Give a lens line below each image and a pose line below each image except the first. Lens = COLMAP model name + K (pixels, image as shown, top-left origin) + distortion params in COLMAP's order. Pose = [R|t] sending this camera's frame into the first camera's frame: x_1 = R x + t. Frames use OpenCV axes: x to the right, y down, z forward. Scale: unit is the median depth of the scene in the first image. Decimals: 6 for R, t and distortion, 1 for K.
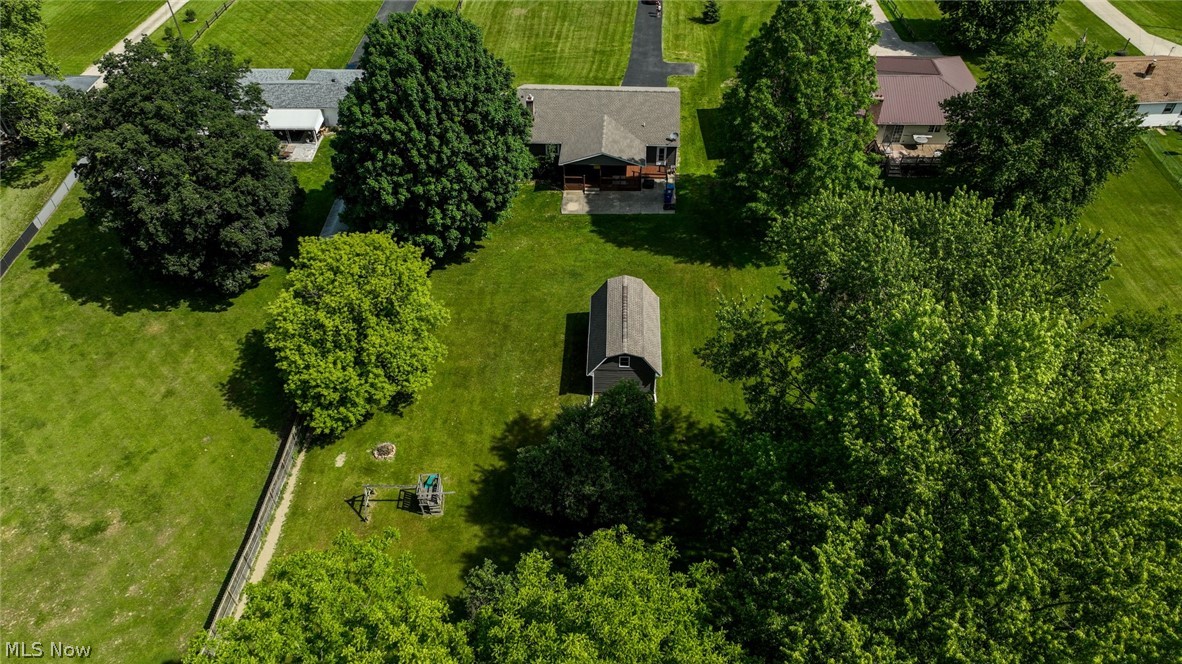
lens RADIAL K [[855.3, 0, 591.0], [0, 855.3, 332.0], [0, 0, 1]] dist [-0.000777, -0.001658]
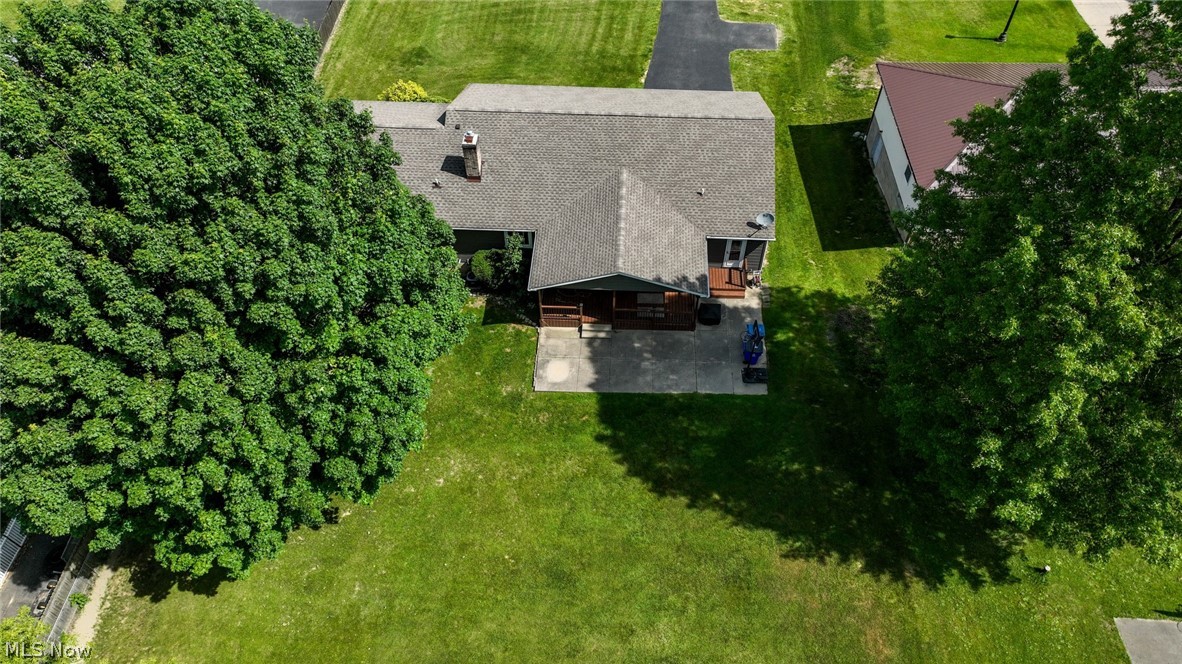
lens RADIAL K [[855.3, 0, 591.0], [0, 855.3, 332.0], [0, 0, 1]] dist [-0.000777, -0.001658]
pose [[0.999998, 0.001105, -0.001766, -0.001371], [-0.000878, 0.992314, 0.123738, -0.226901], [0.001889, -0.123737, 0.992313, 0.508289]]
